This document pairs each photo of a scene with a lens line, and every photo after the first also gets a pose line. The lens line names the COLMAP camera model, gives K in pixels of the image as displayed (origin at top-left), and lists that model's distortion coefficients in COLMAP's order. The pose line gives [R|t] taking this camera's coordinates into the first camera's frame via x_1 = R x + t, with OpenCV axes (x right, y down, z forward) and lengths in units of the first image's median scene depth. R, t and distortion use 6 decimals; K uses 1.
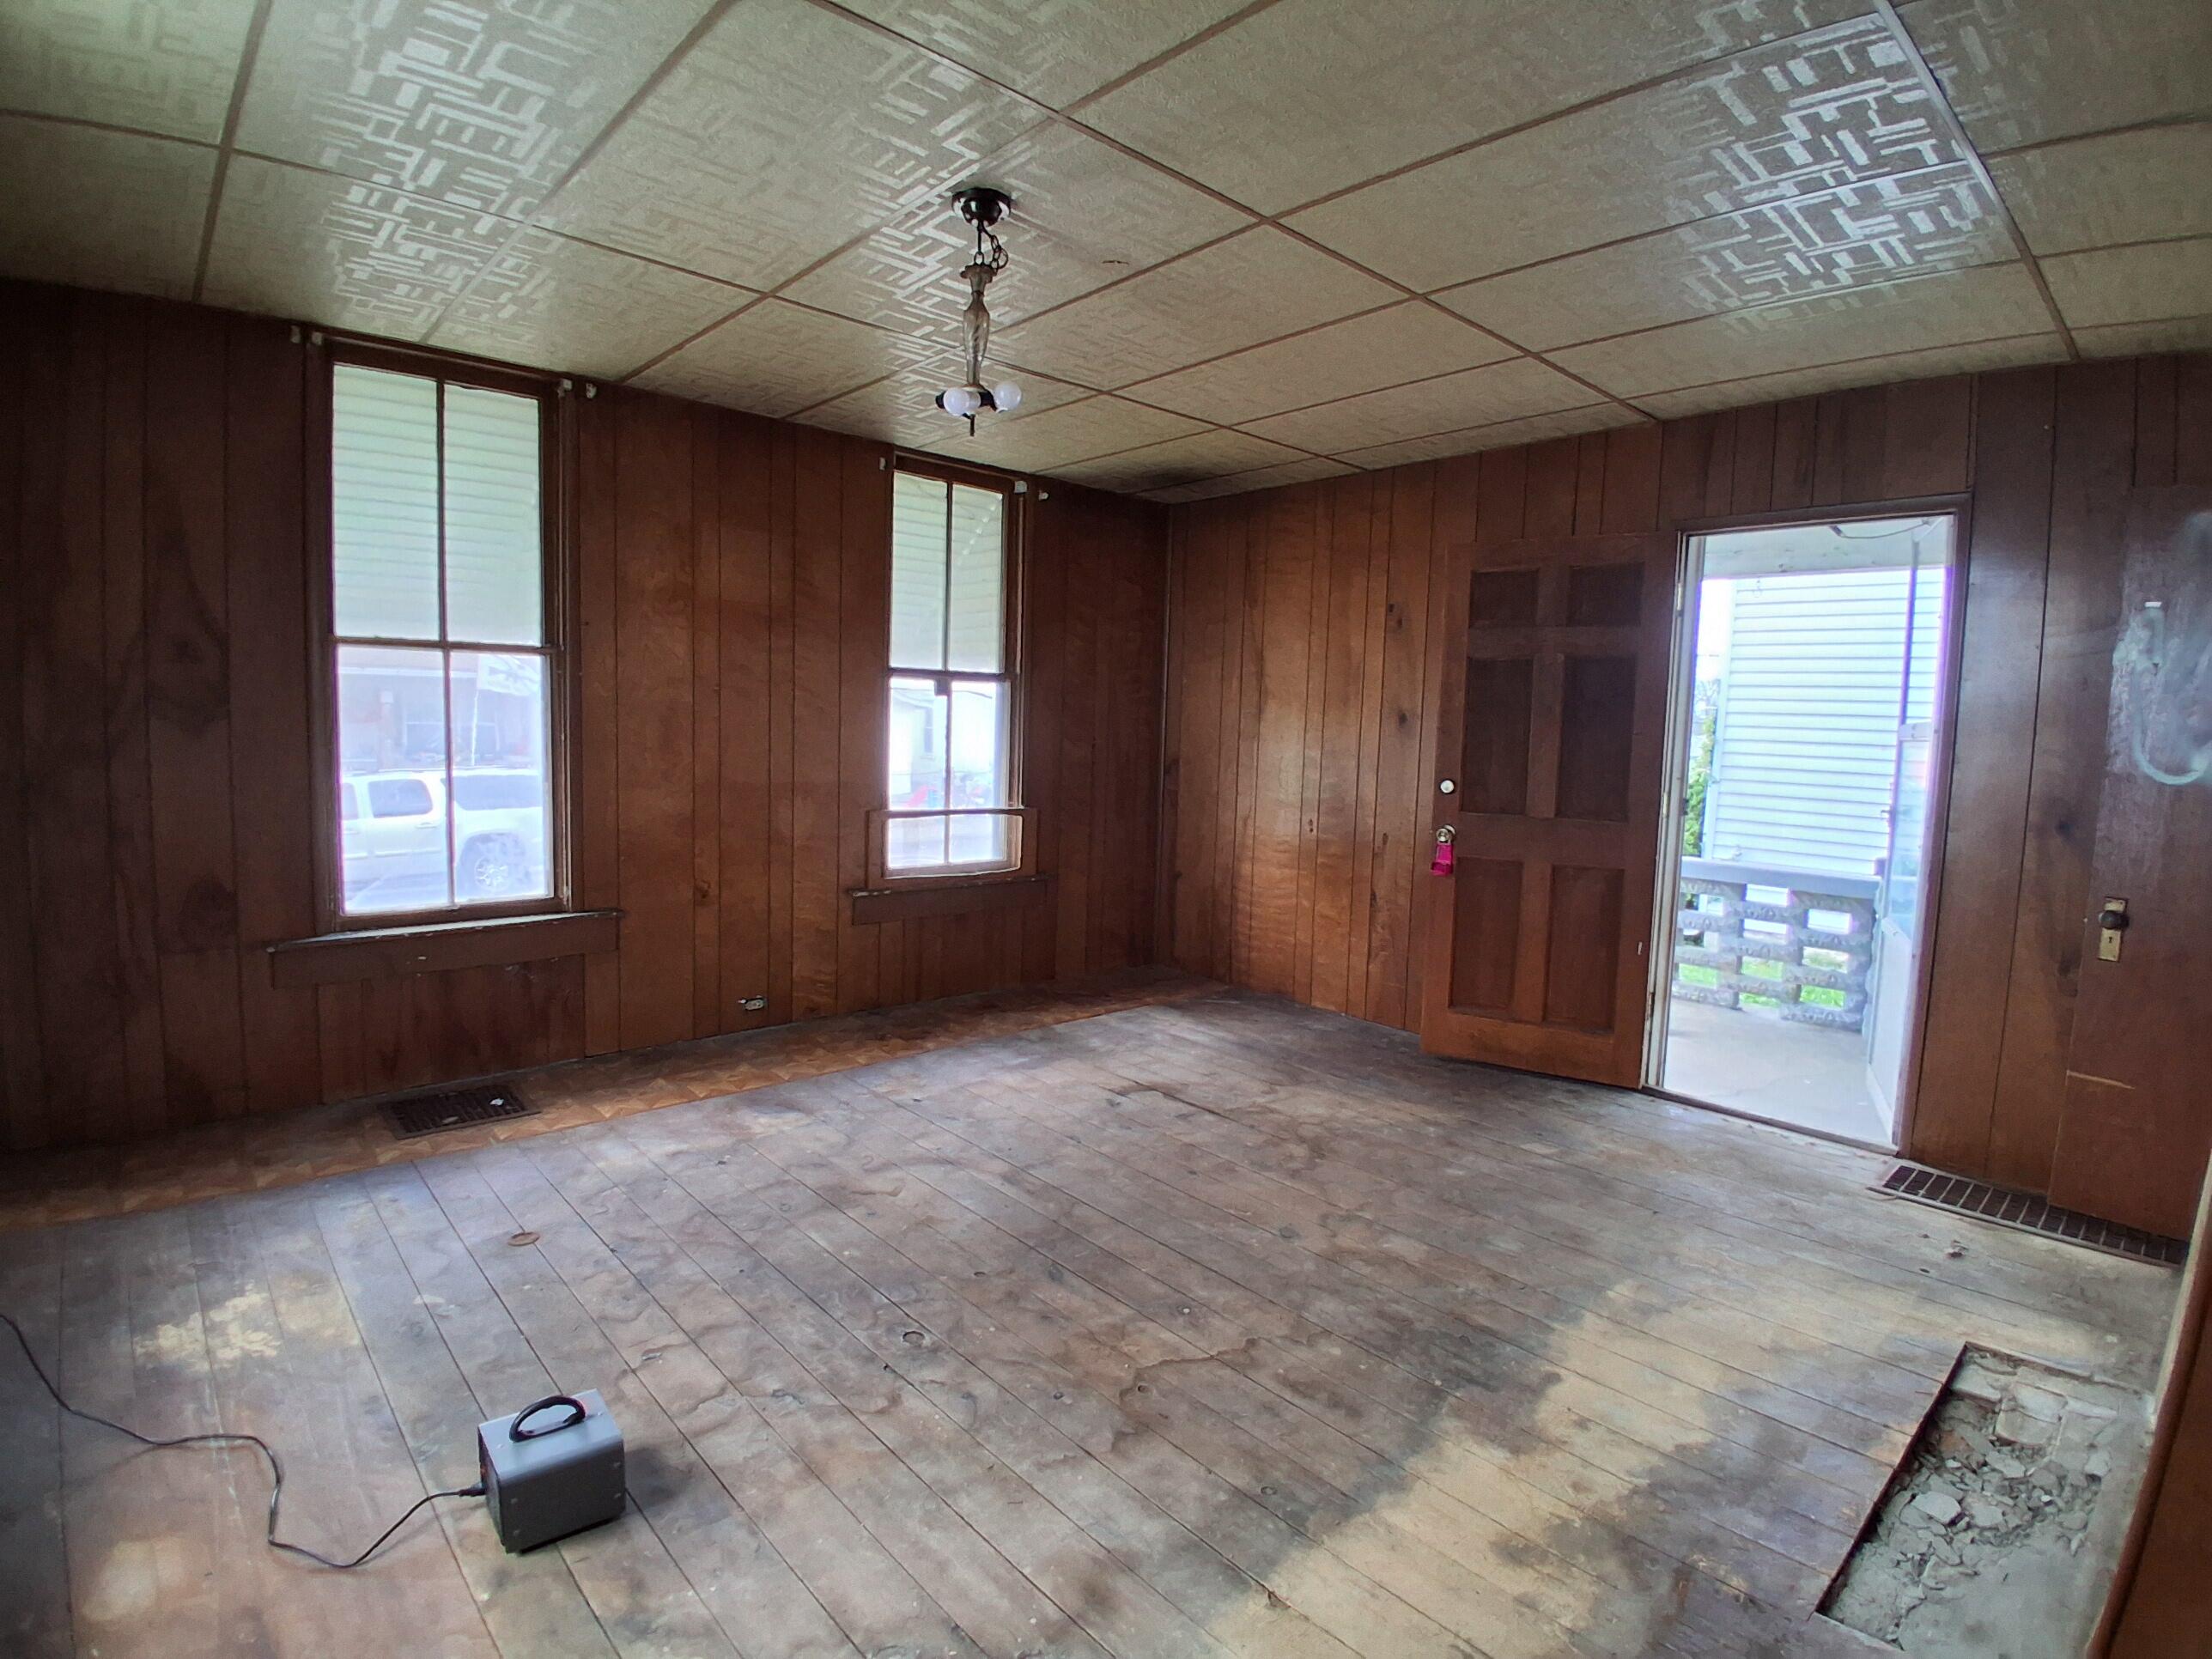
lens RADIAL K [[1103.2, 0, 1101.5], [0, 1103.2, 823.4], [0, 0, 1]] dist [0.011348, -0.054892]
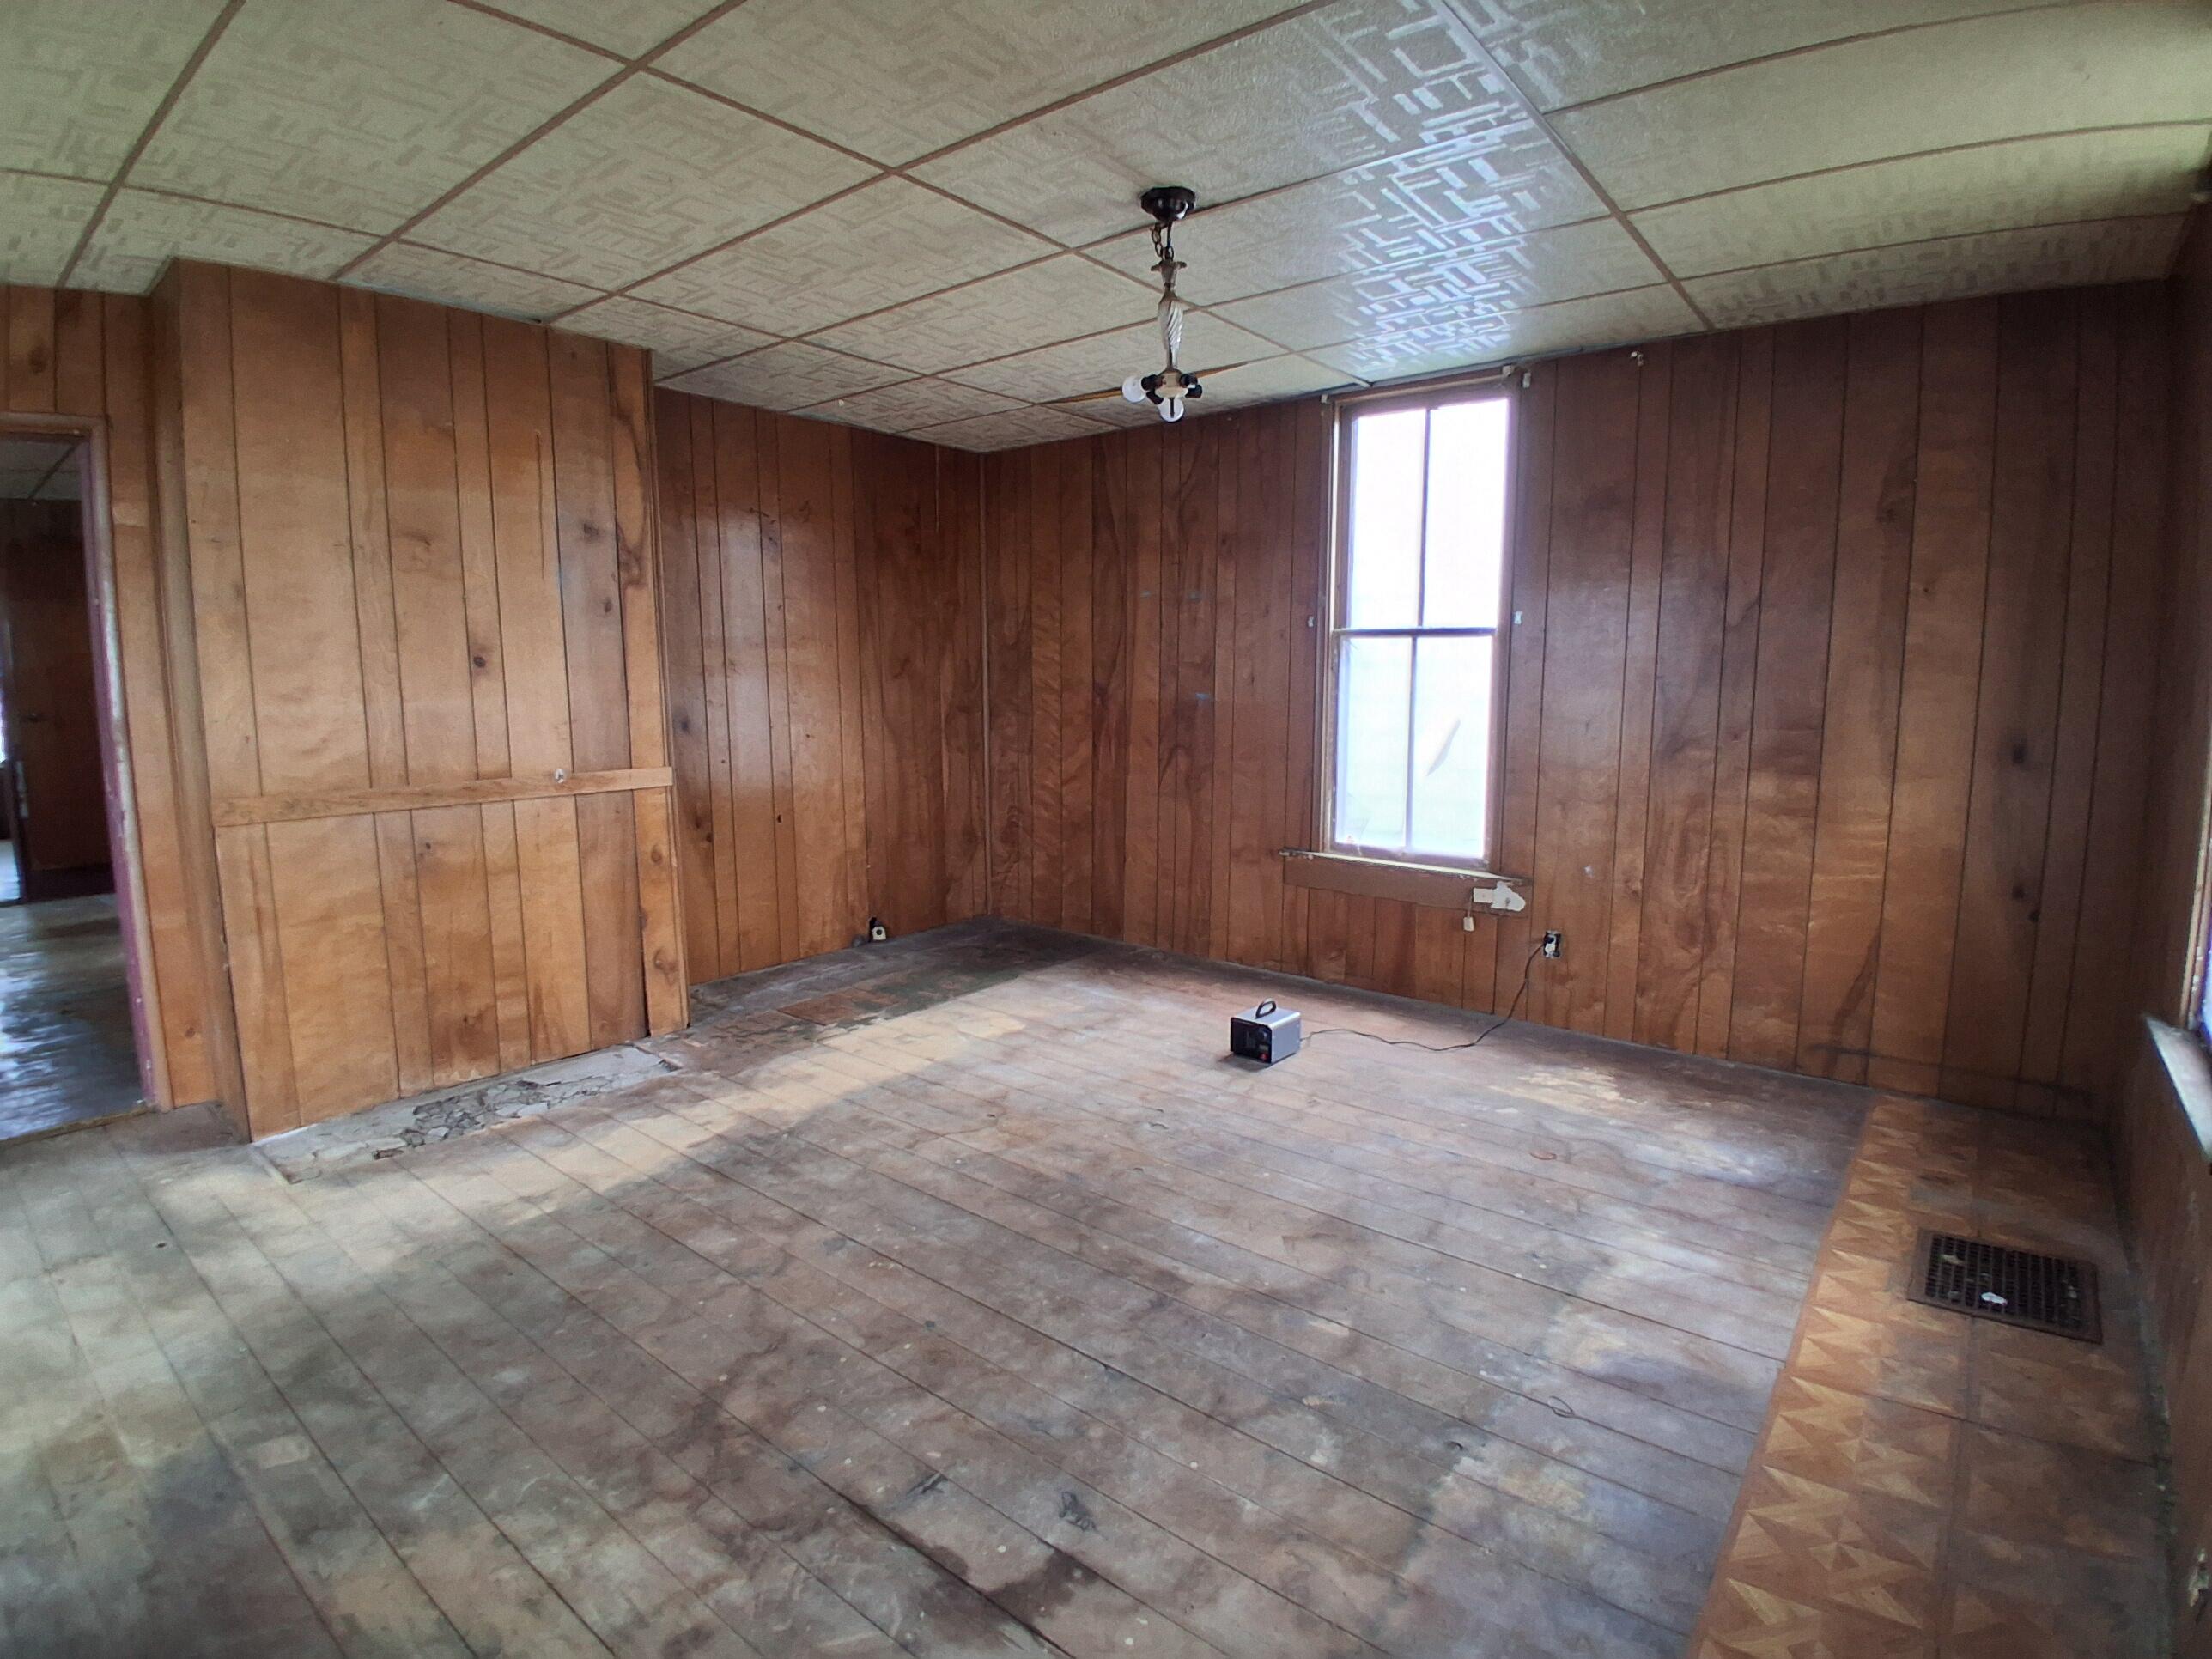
lens RADIAL K [[1103.2, 0, 1101.5], [0, 1103.2, 823.4], [0, 0, 1]] dist [0.011348, -0.054892]
pose [[-0.987699, -0.010182, -0.156035, 0.092389], [-0.045331, 0.973671, 0.223407, -0.164574], [0.149652, 0.227732, -0.962155, 1.709691]]
